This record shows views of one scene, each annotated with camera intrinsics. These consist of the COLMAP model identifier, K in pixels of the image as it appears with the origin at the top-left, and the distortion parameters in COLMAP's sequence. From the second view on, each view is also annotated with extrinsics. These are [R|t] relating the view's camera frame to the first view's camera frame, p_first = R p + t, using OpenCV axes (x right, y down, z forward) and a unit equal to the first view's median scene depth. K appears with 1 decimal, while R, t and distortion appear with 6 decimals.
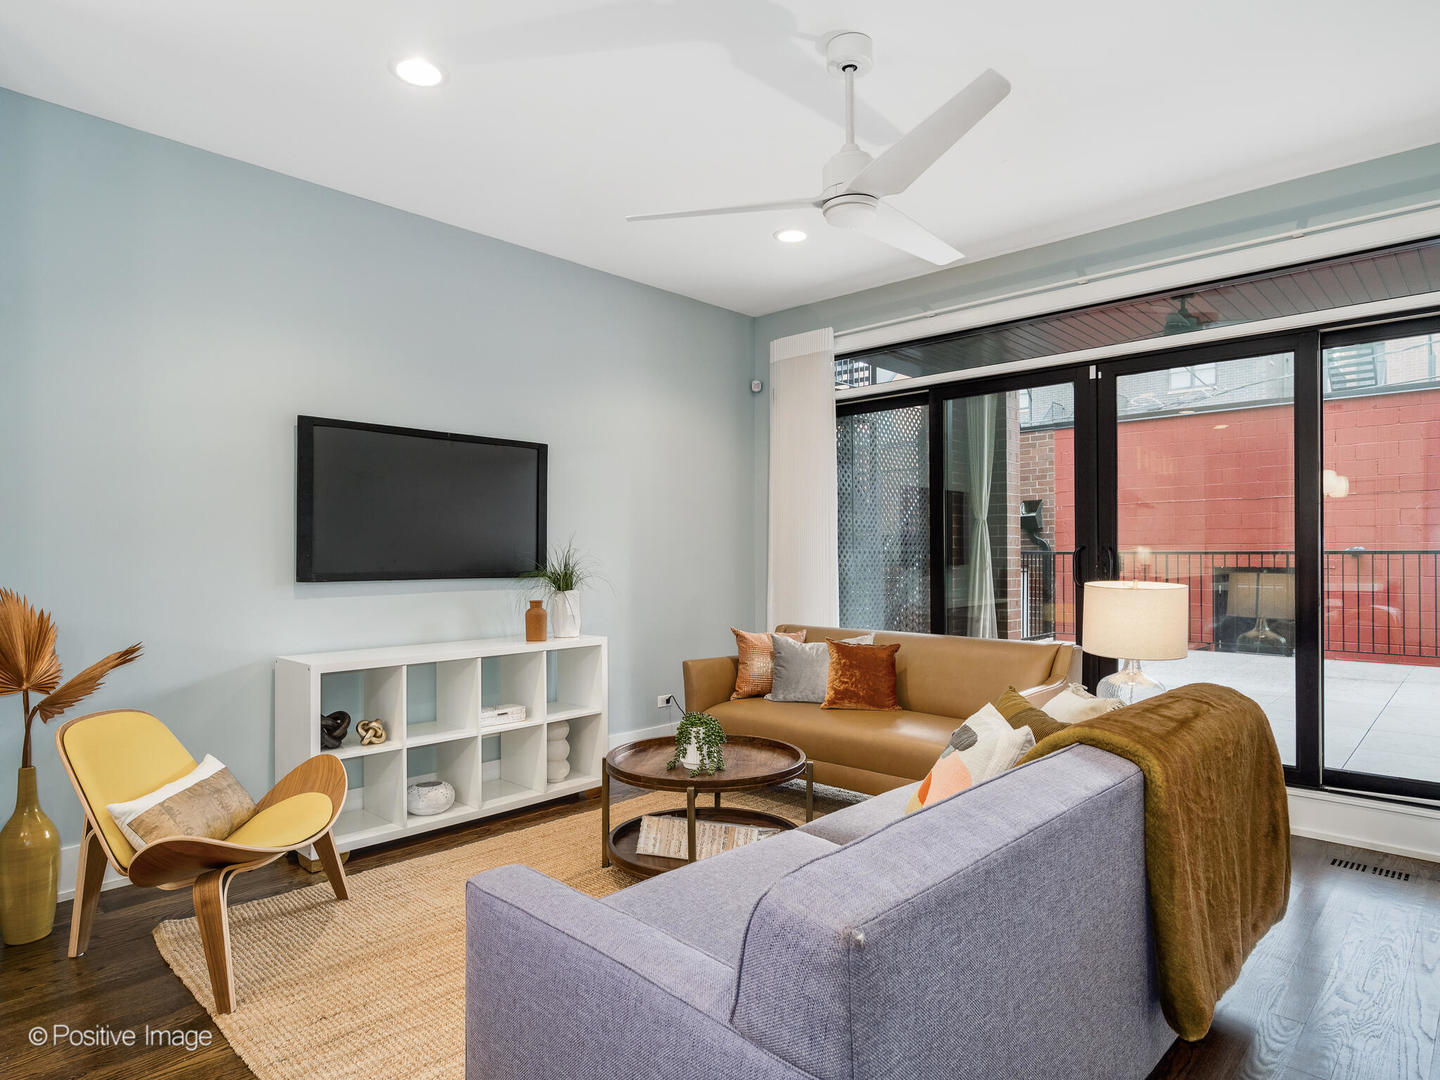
lens RADIAL K [[803.5, 0, 719.3], [0, 803.5, 557.6], [0, 0, 1]] dist [-0.001039, -0.000197]
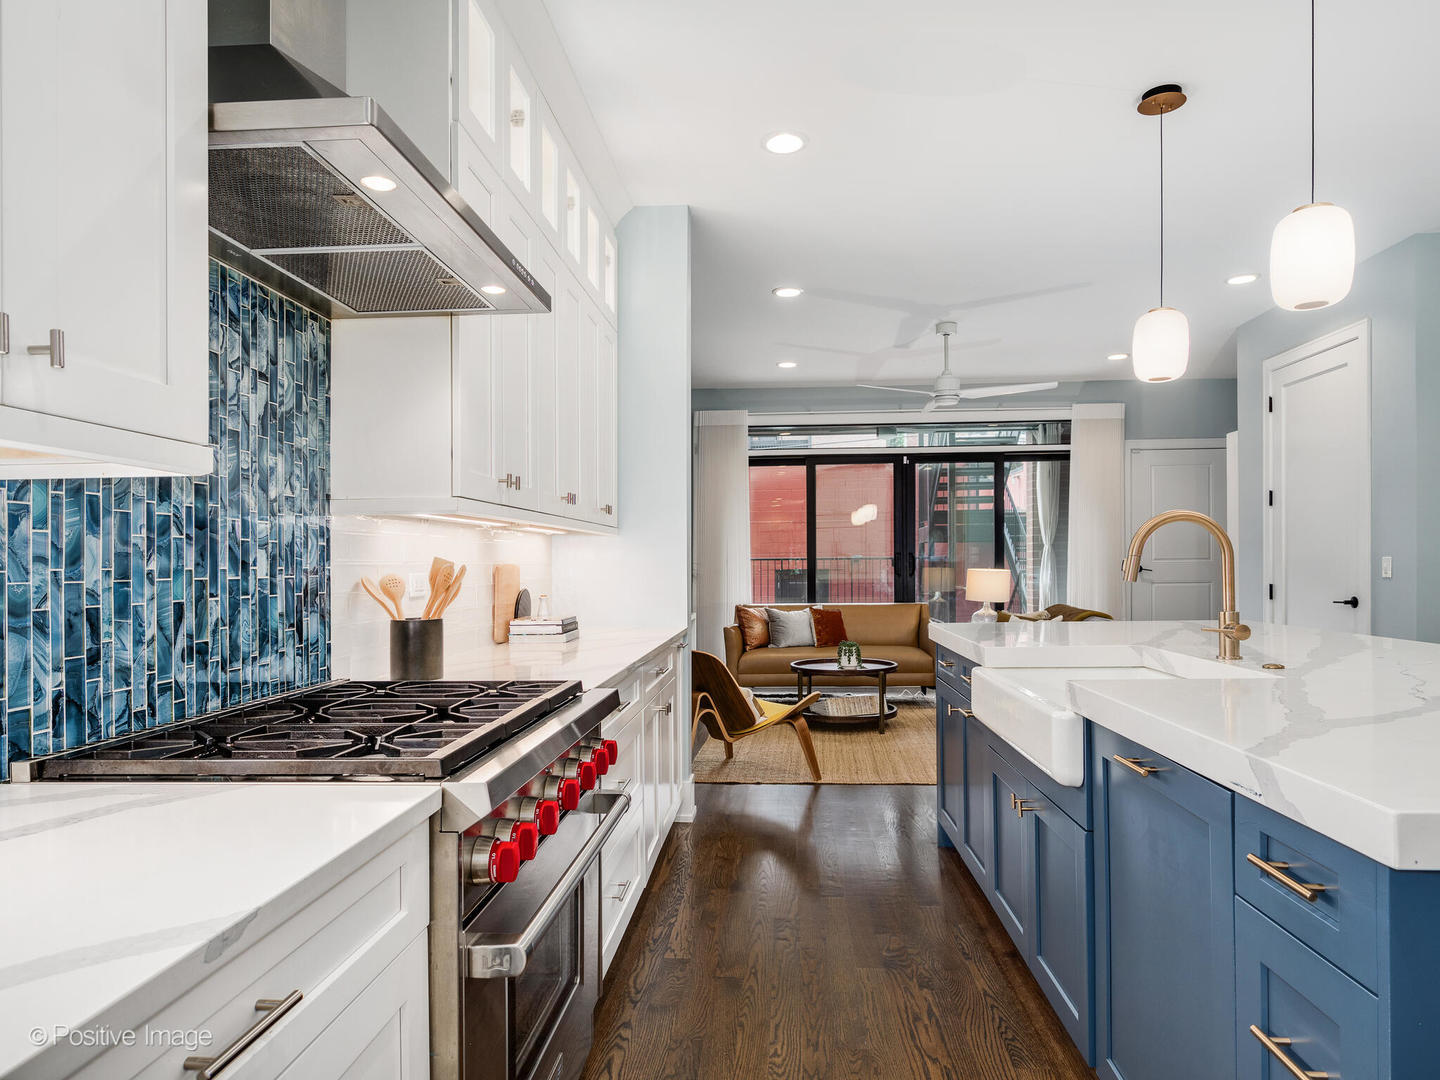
lens RADIAL K [[898.4, 0, 720.9], [0, 898.4, 548.7], [0, 0, 1]] dist [0.000154, -0.000120]
pose [[0.760821, 0.006357, 0.648931, -1.214189], [0.009511, 0.999735, -0.020946, 0.015995], [-0.648892, 0.022108, 0.760559, -0.310163]]
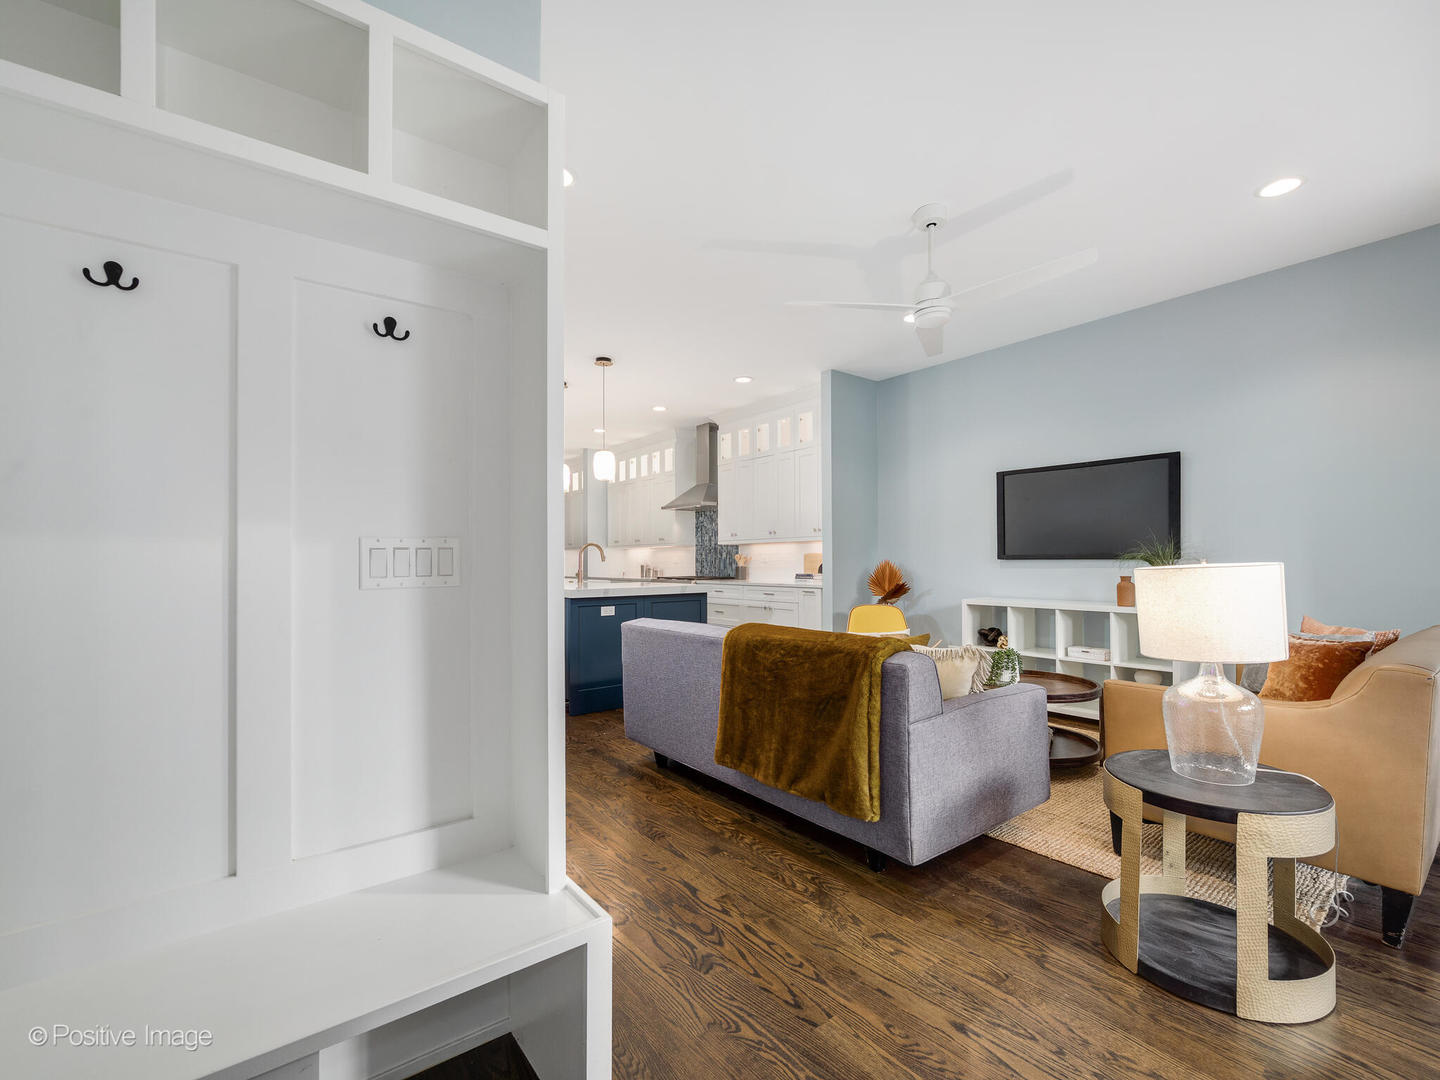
lens RADIAL K [[664.7, 0, 719.6], [0, 664.7, 561.0], [0, 0, 1]] dist [0.000320, 0.000075]
pose [[-0.146164, 0.005955, -0.989242, 0.968208], [0.003081, 0.999980, 0.005564, 0.019907], [0.989256, -0.002235, -0.146179, 0.490248]]
